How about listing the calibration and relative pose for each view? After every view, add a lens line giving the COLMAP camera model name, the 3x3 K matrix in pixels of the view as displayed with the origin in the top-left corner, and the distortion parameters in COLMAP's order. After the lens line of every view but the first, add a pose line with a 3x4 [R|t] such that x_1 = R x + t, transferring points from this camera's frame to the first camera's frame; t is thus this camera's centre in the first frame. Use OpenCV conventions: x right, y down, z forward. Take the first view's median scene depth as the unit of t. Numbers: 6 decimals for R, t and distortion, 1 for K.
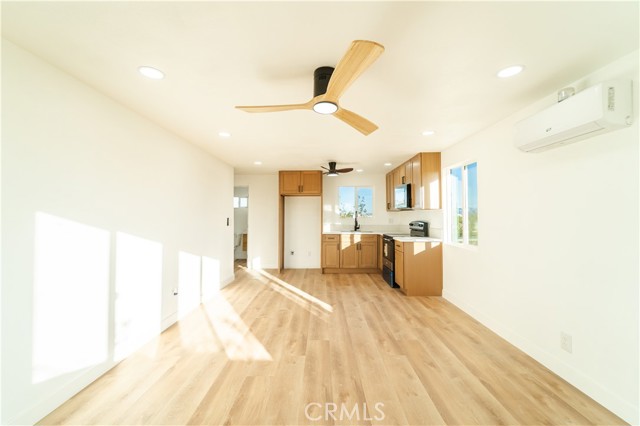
lens RADIAL K [[263.1, 0, 320.9], [0, 263.1, 211.1], [0, 0, 1]] dist [-0.001228, -0.000585]
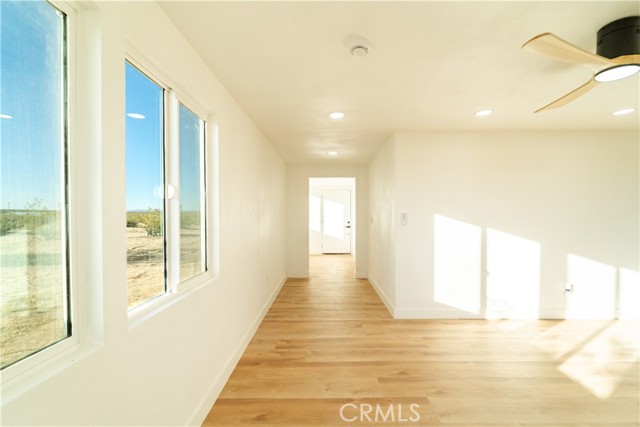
lens RADIAL K [[263.7, 0, 320.0], [0, 263.7, 213.5], [0, 0, 1]] dist [-0.002941, -0.000492]
pose [[-0.011697, -0.000263, -0.999932, 0.428979], [0.023369, 0.999727, -0.000536, 0.000024], [0.999658, -0.023374, -0.011687, 0.066763]]
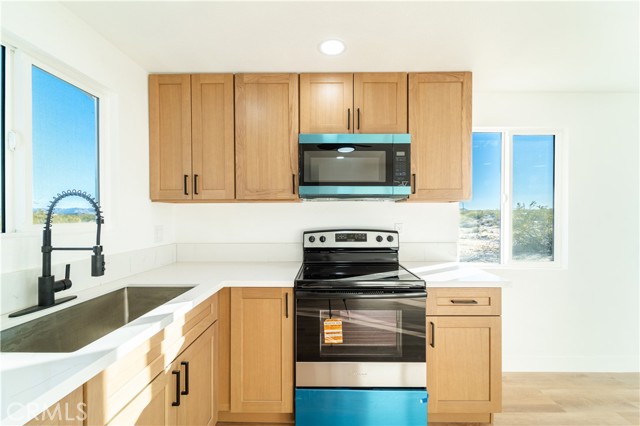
lens RADIAL K [[256.0, 0, 323.1], [0, 256.0, 215.9], [0, 0, 1]] dist [0.000285, -0.000072]
pose [[0.007898, -0.002050, 0.999967, -0.062494], [-0.017434, 0.999846, 0.002188, 0.024092], [-0.999817, -0.017451, 0.007862, 1.524222]]
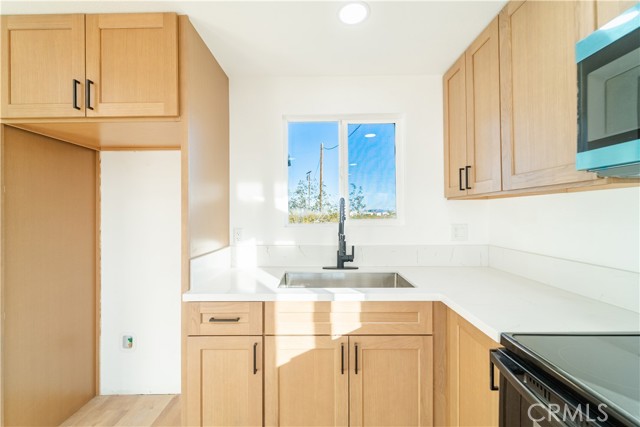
lens RADIAL K [[263.1, 0, 320.9], [0, 263.1, 211.6], [0, 0, 1]] dist [-0.001228, -0.000585]
pose [[0.999894, -0.006279, 0.013141, 0.198941], [0.006094, 0.999883, 0.014045, 0.017177], [-0.013228, -0.013963, 0.999815, 1.331047]]
